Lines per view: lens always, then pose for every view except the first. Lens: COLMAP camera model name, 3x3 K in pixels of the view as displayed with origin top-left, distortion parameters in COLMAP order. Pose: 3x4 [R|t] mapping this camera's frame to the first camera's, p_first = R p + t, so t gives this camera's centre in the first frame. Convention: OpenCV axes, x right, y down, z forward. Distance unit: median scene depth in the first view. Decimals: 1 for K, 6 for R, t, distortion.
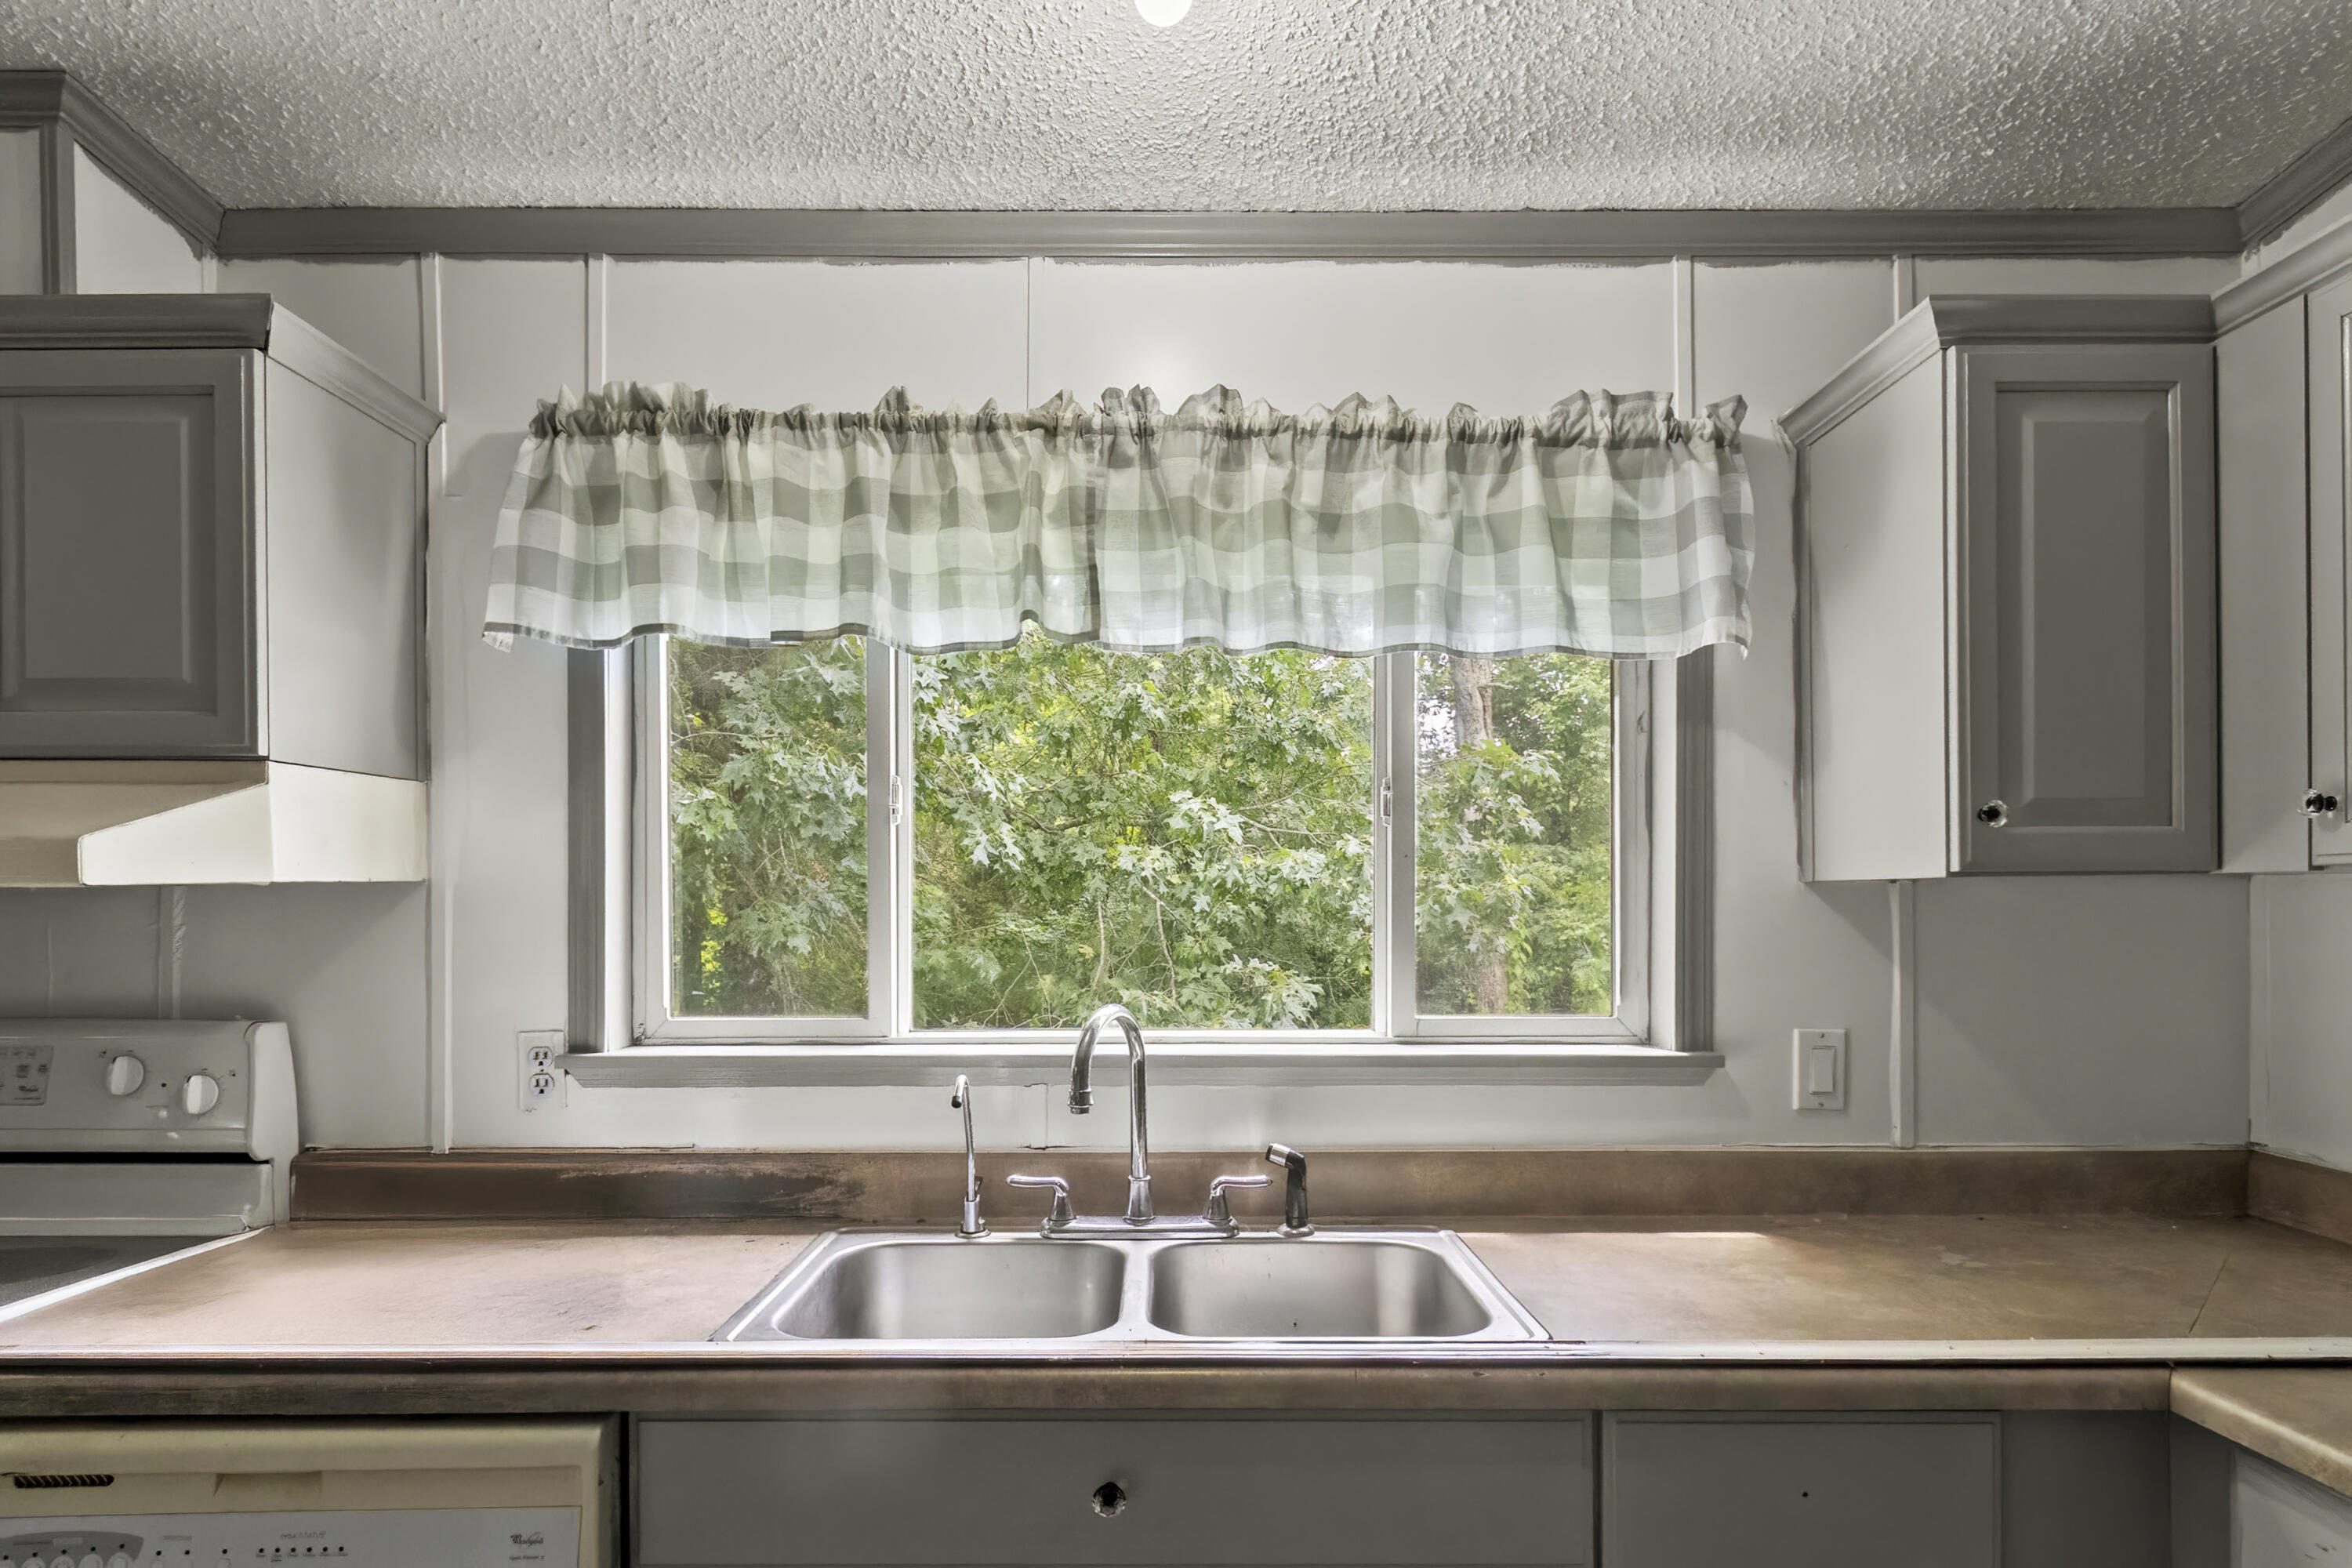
lens RADIAL K [[1285.1, 0, 1173.5], [0, 1285.1, 881.9], [0, 0, 1]] dist [-0.000021, -0.000246]
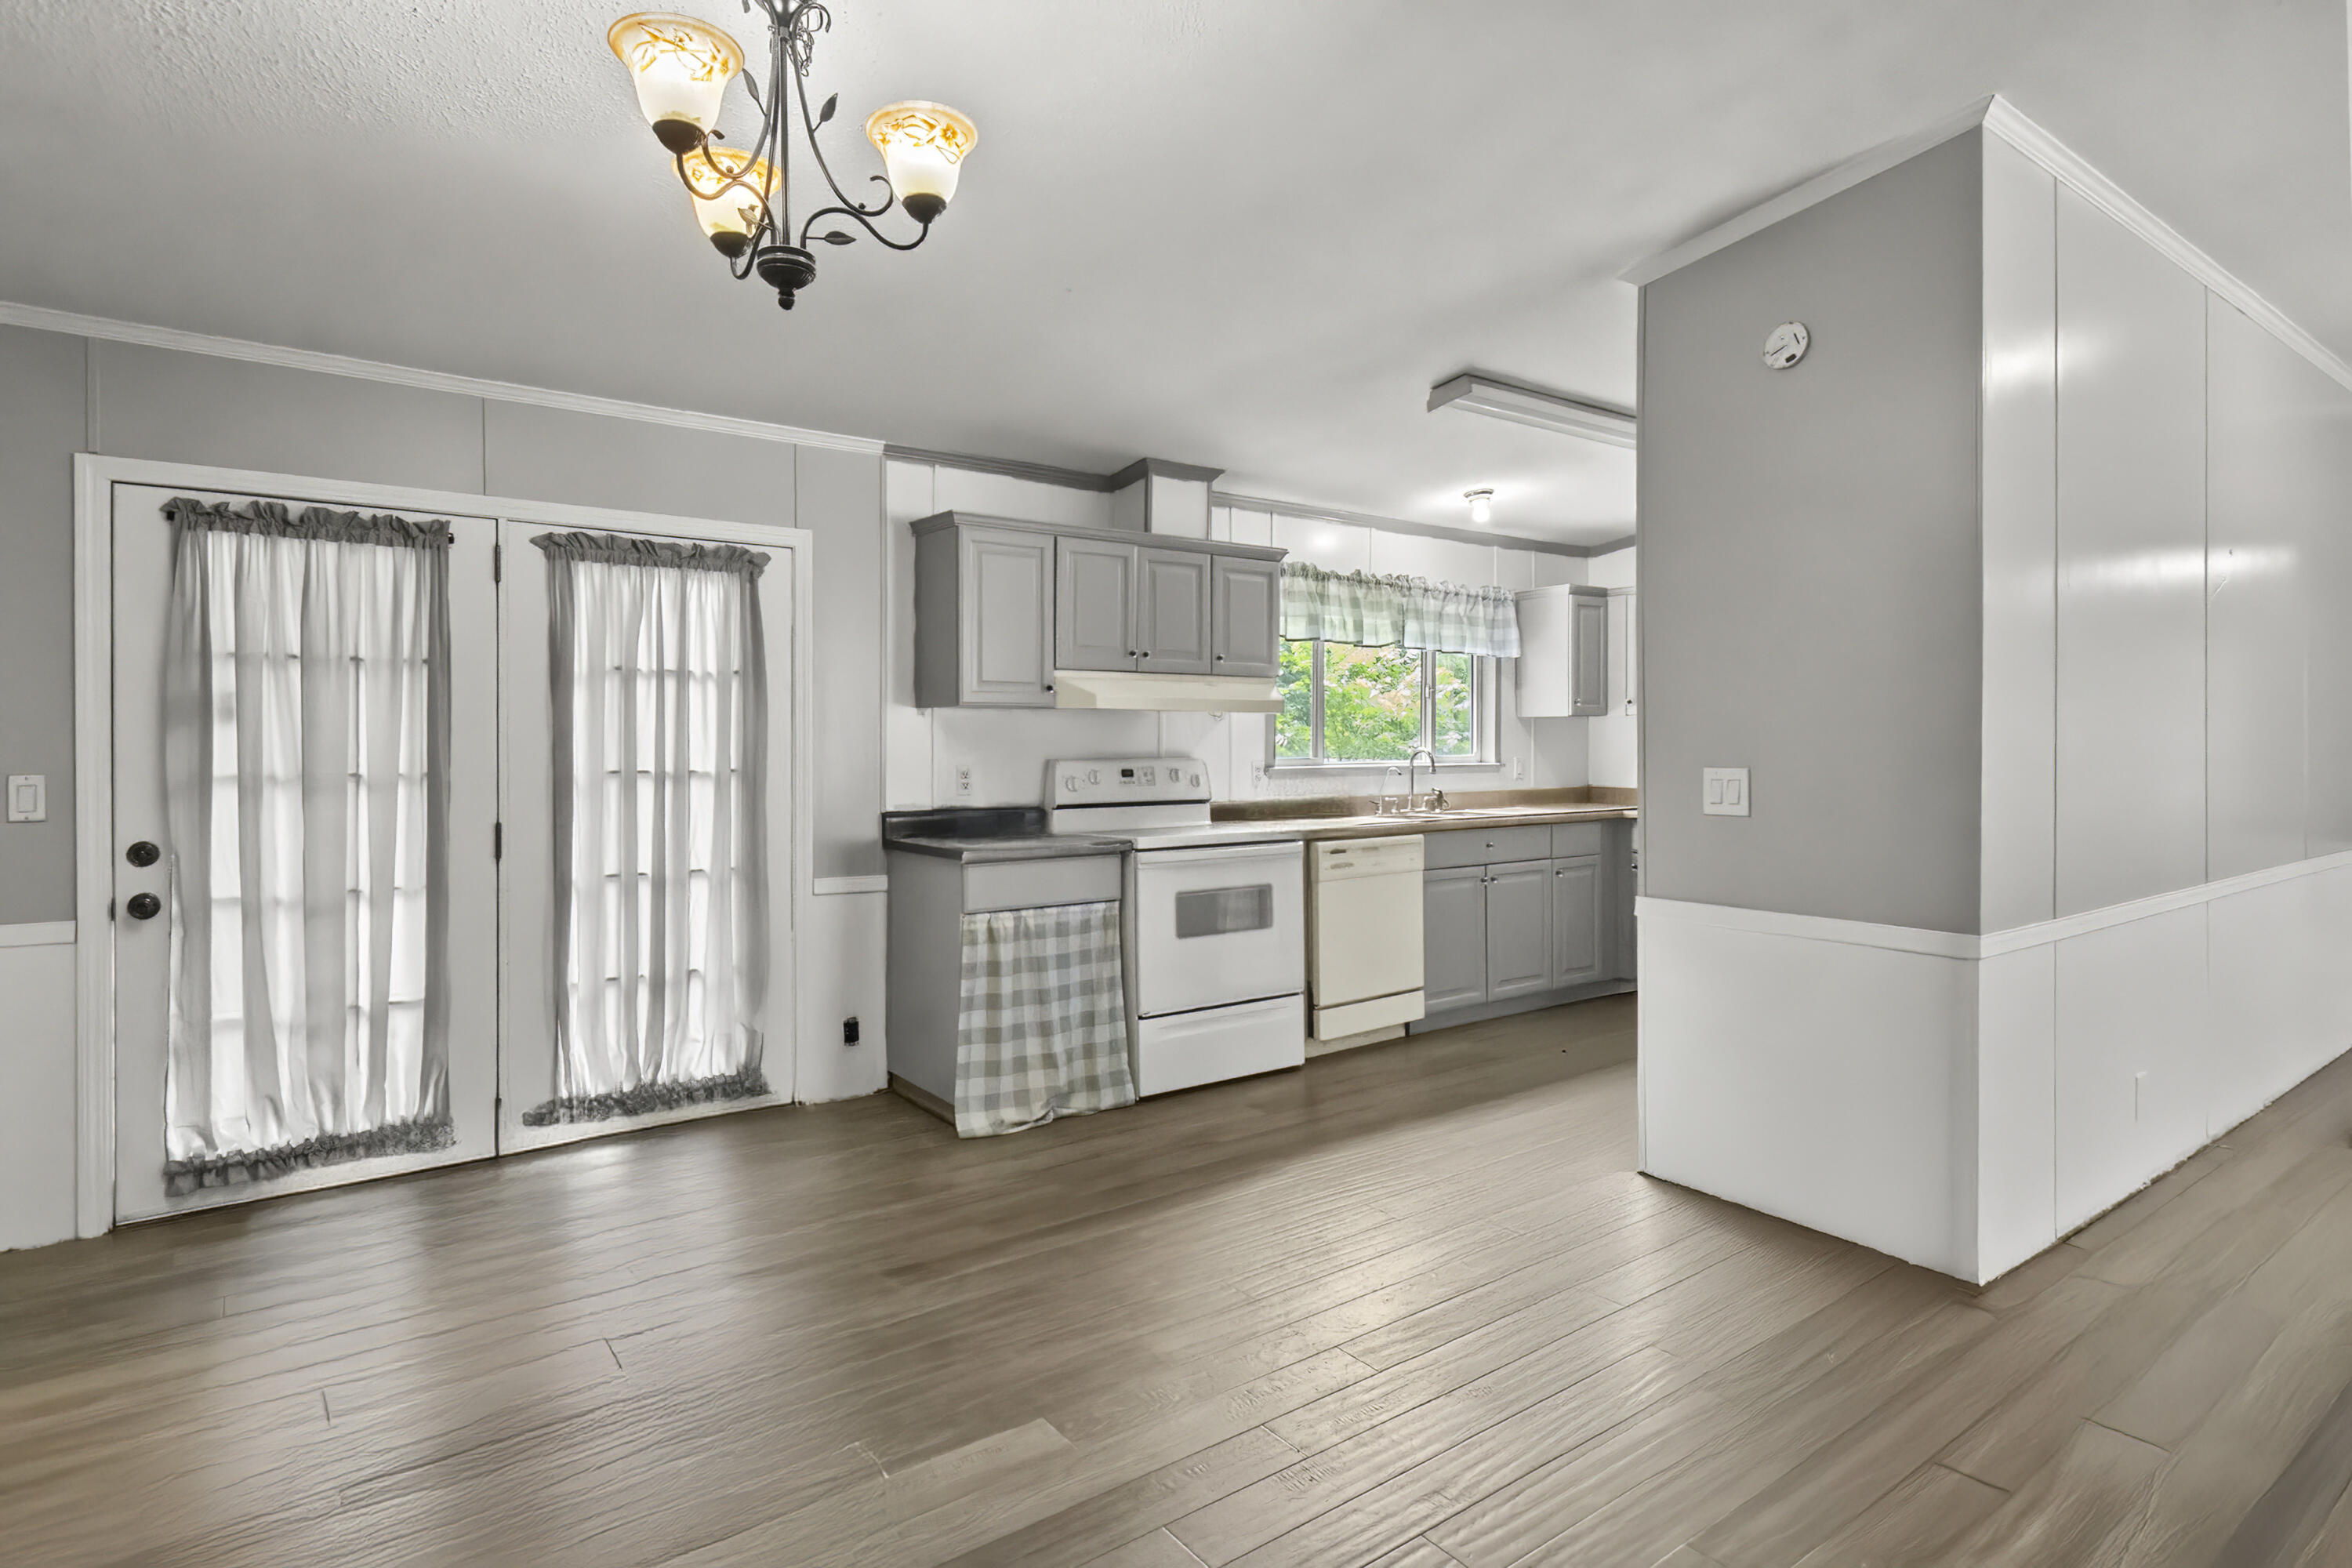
lens RADIAL K [[1285.1, 0, 1177.0], [0, 1285.1, 768.9], [0, 0, 1]] dist [-0.000021, -0.000246]
pose [[0.793117, -0.014000, 0.608908, -2.670324], [-0.003181, 0.999627, 0.027126, 0.052306], [-0.609060, -0.023451, 0.792777, -1.411508]]
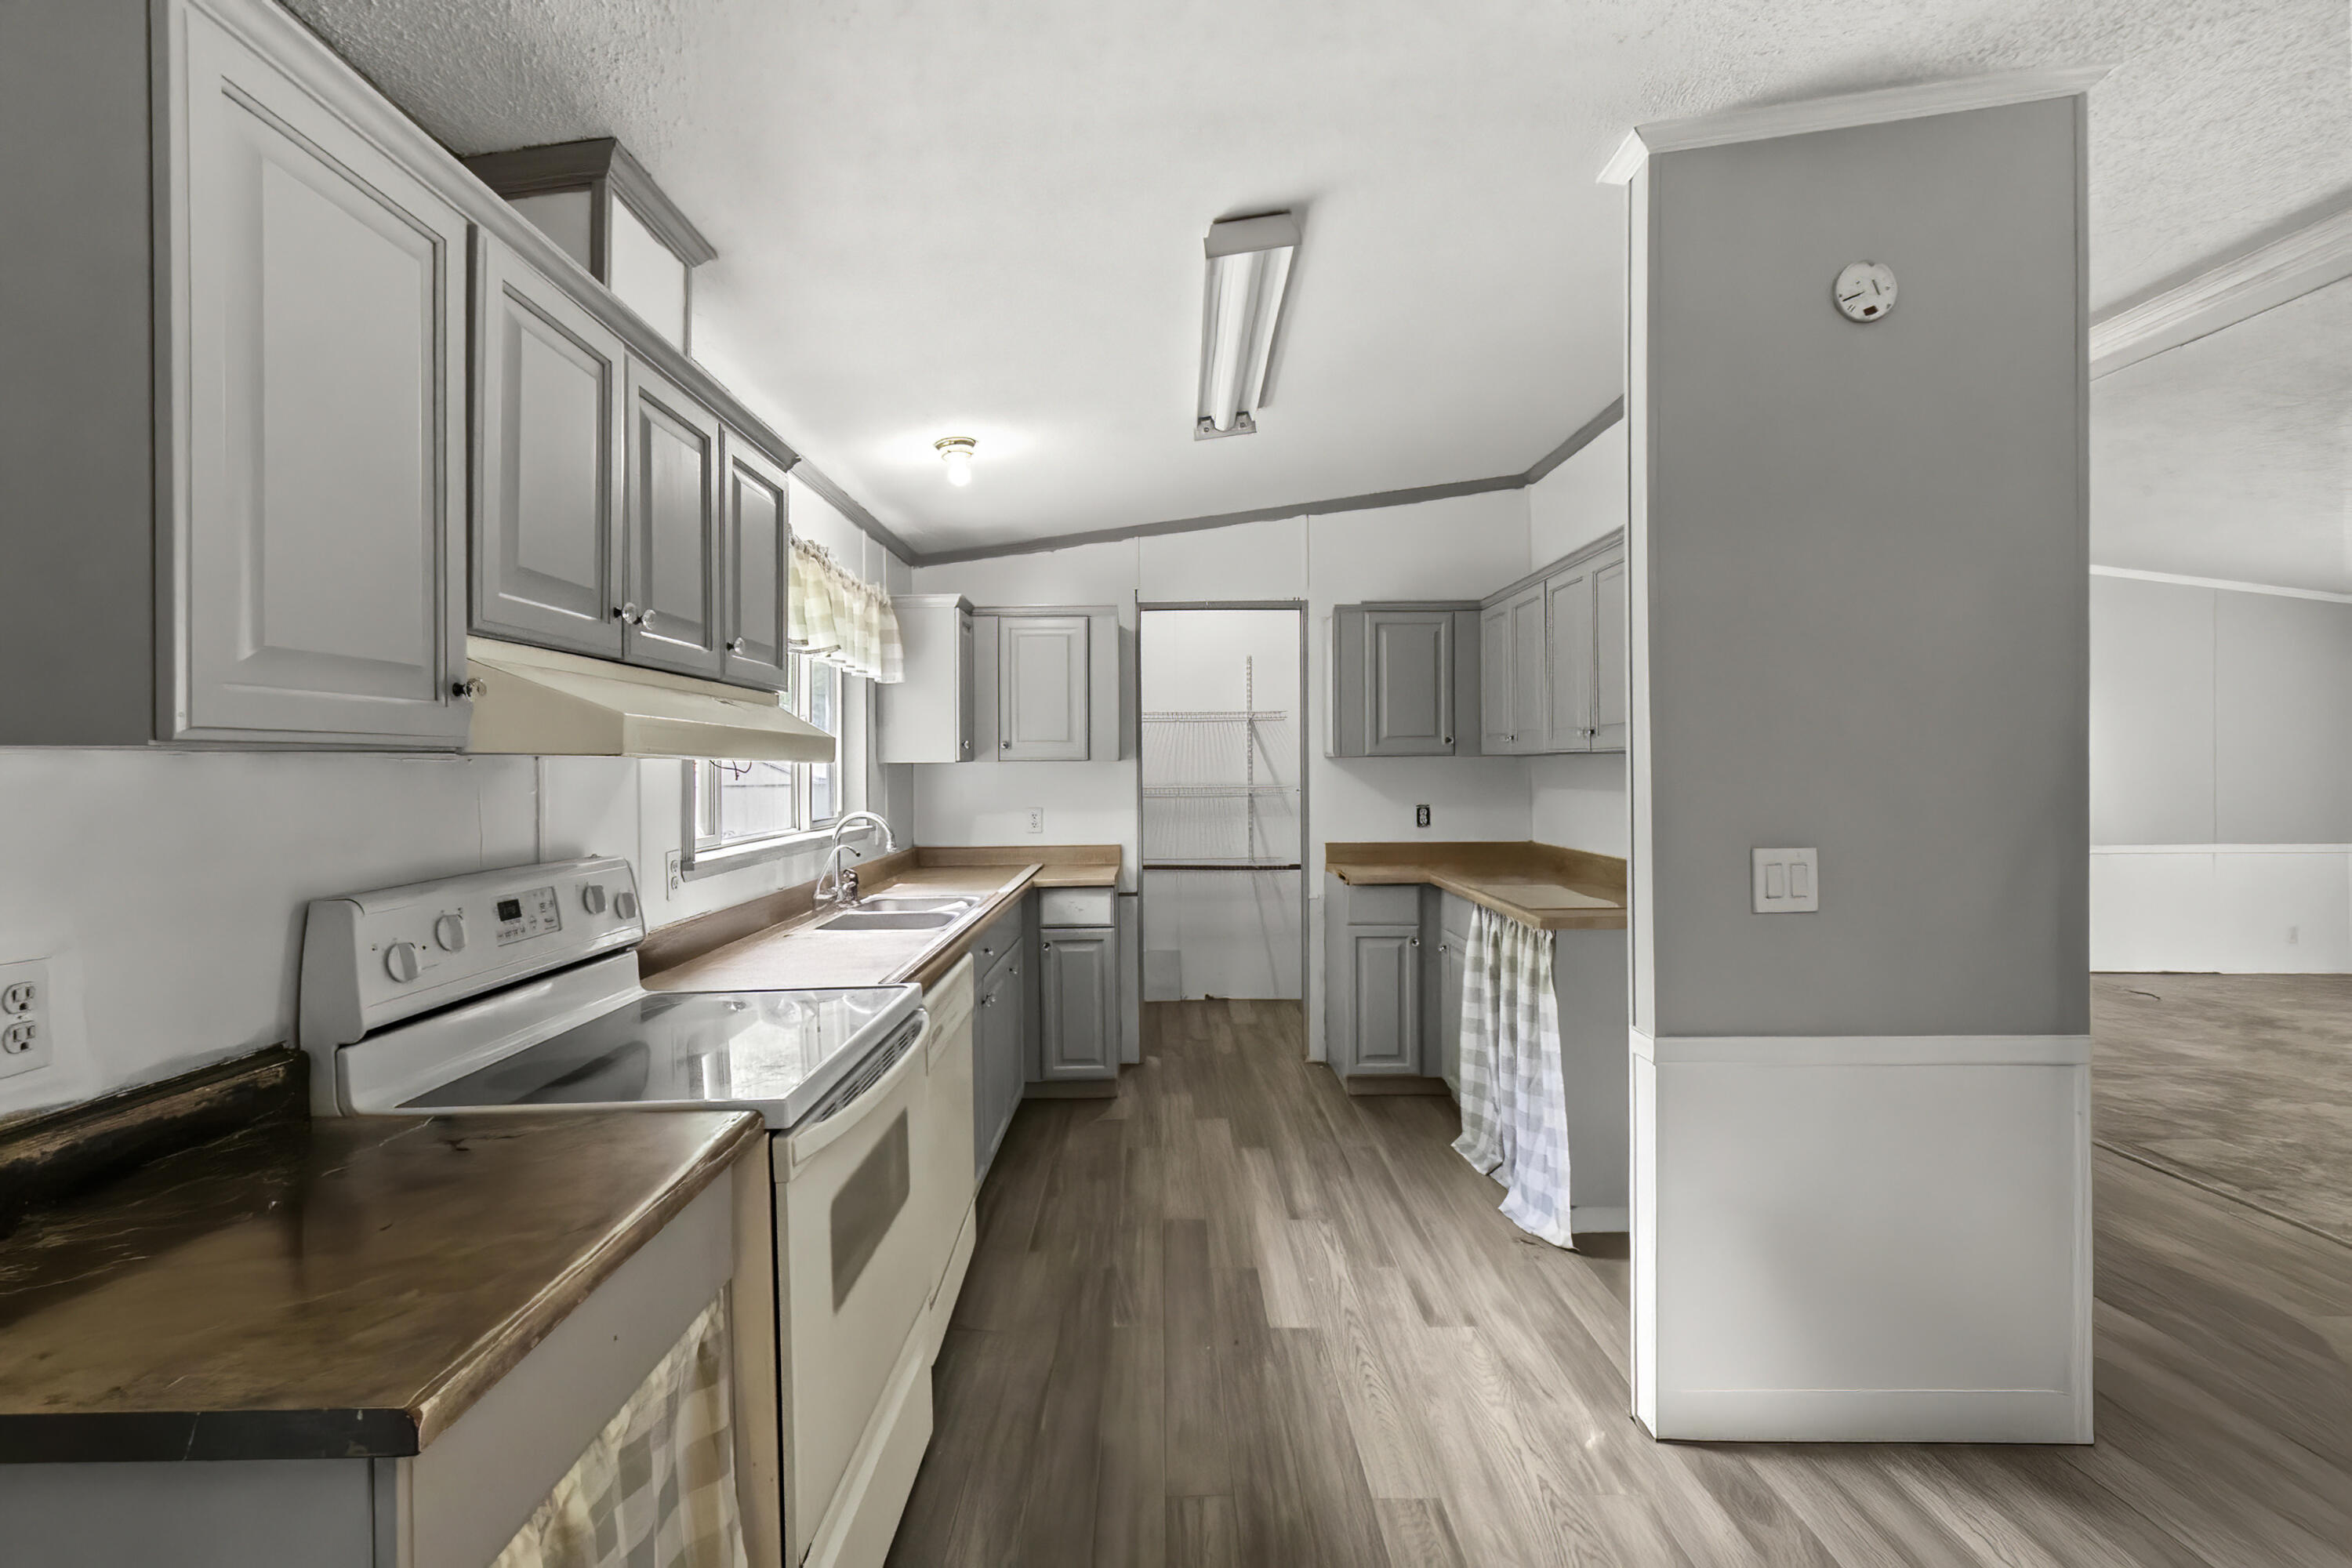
lens RADIAL K [[1108.9, 0, 1182.2], [0, 1108.9, 776.2], [0, 0, 1]] dist [-0.001990, -0.000195]
pose [[-0.021742, -0.005591, 0.999748, -2.006672], [0.000804, 0.999984, 0.005609, 0.012371], [-0.999763, 0.000925, -0.021738, 0.407609]]
